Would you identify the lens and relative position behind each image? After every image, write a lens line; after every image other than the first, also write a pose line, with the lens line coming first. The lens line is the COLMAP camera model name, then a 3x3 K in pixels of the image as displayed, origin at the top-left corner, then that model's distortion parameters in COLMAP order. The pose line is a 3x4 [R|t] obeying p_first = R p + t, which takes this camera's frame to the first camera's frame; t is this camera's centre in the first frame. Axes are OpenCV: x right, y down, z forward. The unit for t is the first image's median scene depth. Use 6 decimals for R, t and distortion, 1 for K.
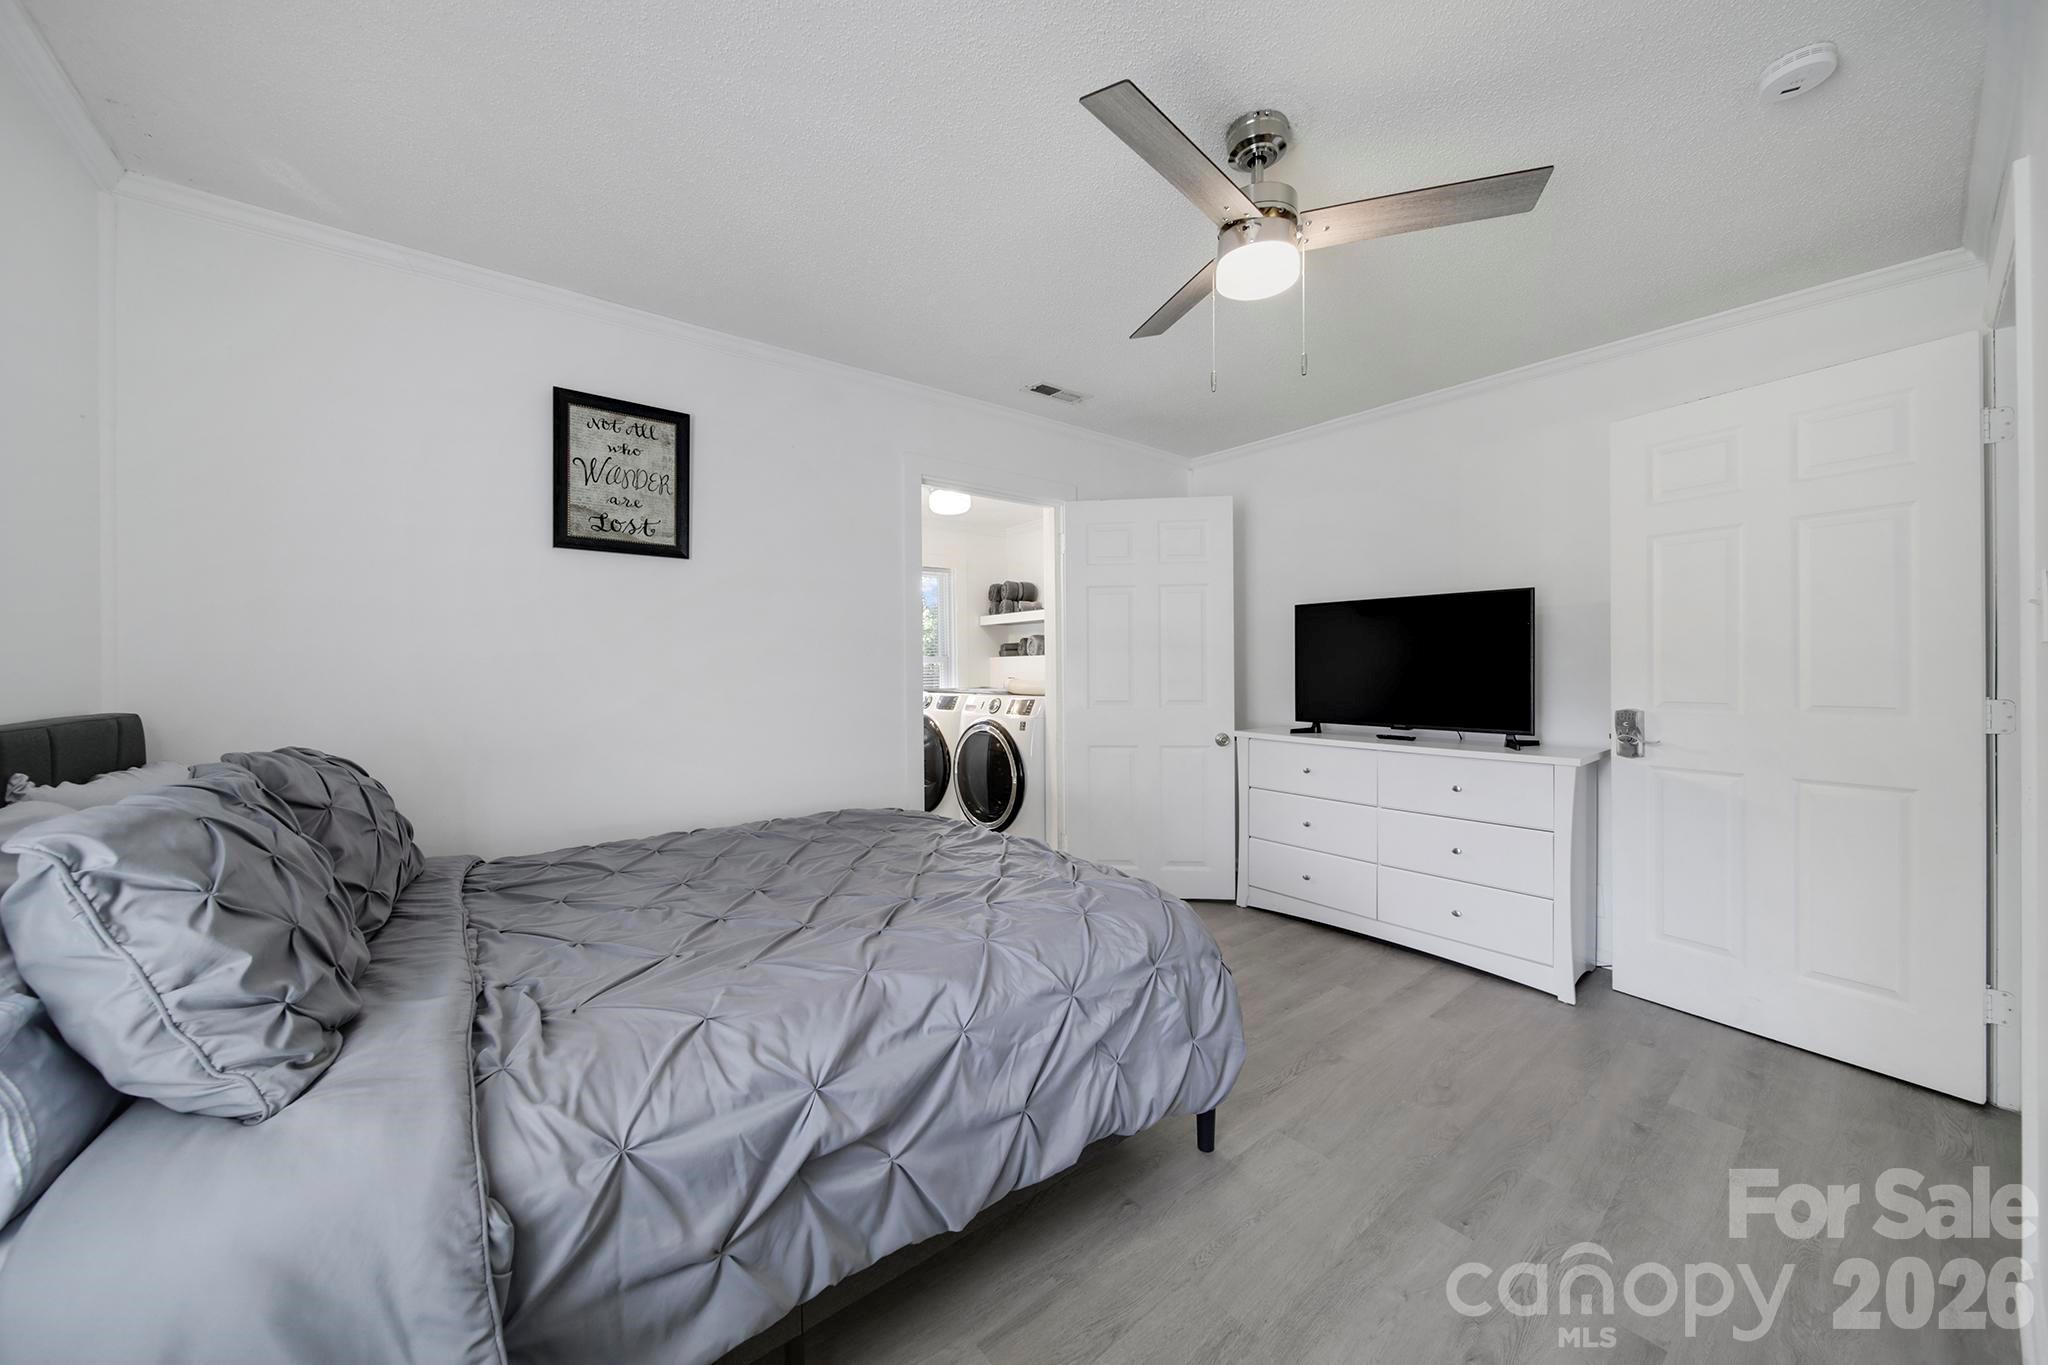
lens RADIAL K [[750.5, 0, 1019.7], [0, 750.5, 664.9], [0, 0, 1]] dist [-0.001385, -0.000182]
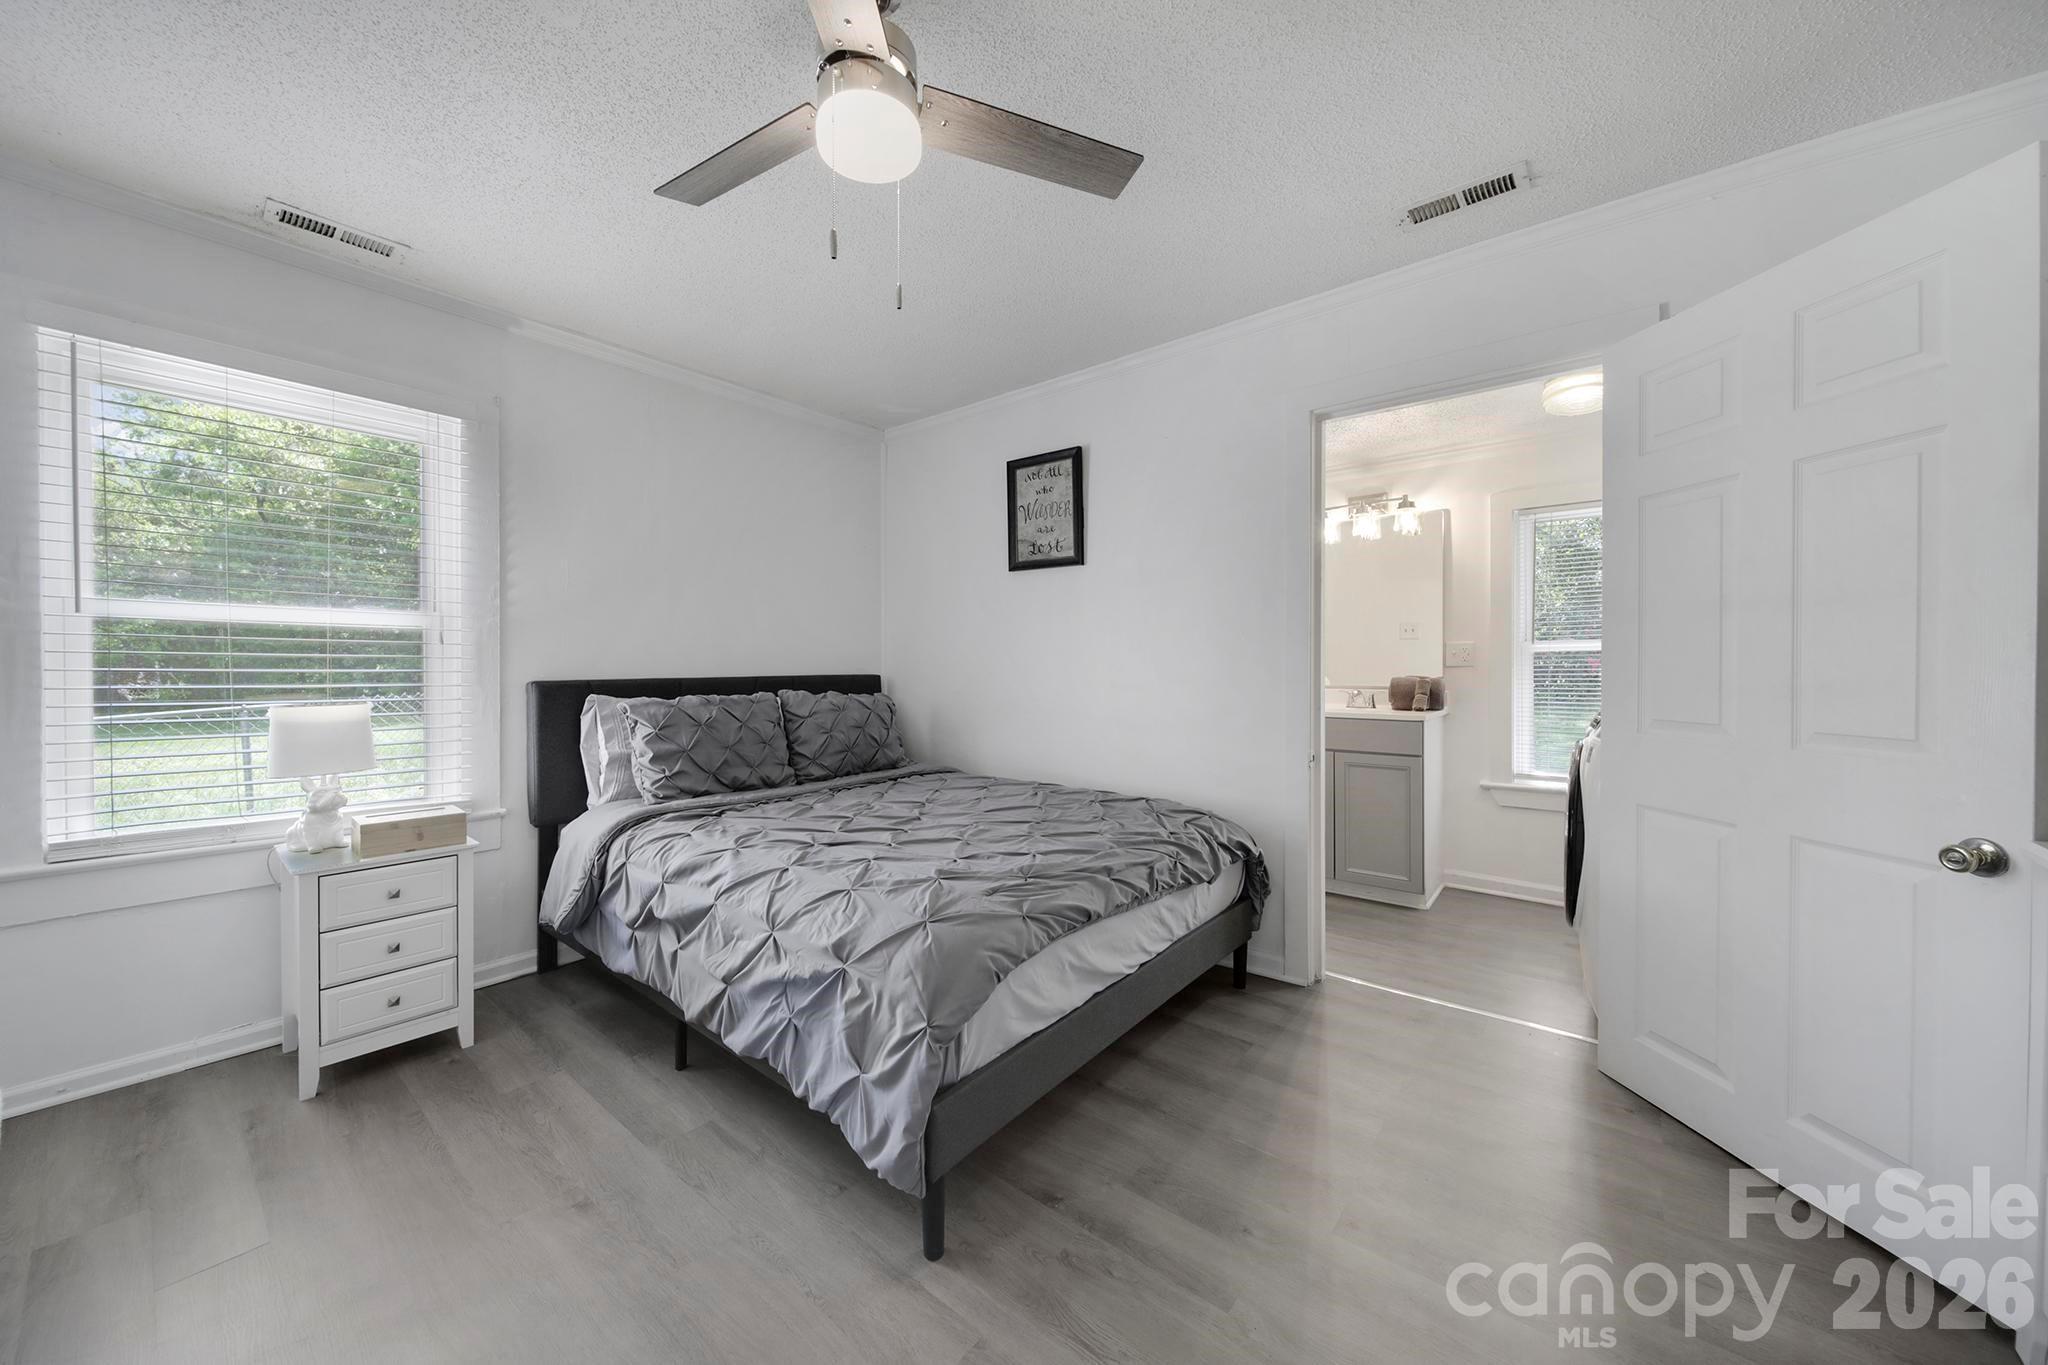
lens RADIAL K [[750.5, 0, 1031.4], [0, 750.5, 677.7], [0, 0, 1]] dist [-0.001385, -0.000182]
pose [[0.185088, 0.029077, -0.982292, 0.800766], [-0.001690, 0.999570, 0.029270, 0.007056], [0.982720, -0.003757, 0.185058, 0.741542]]
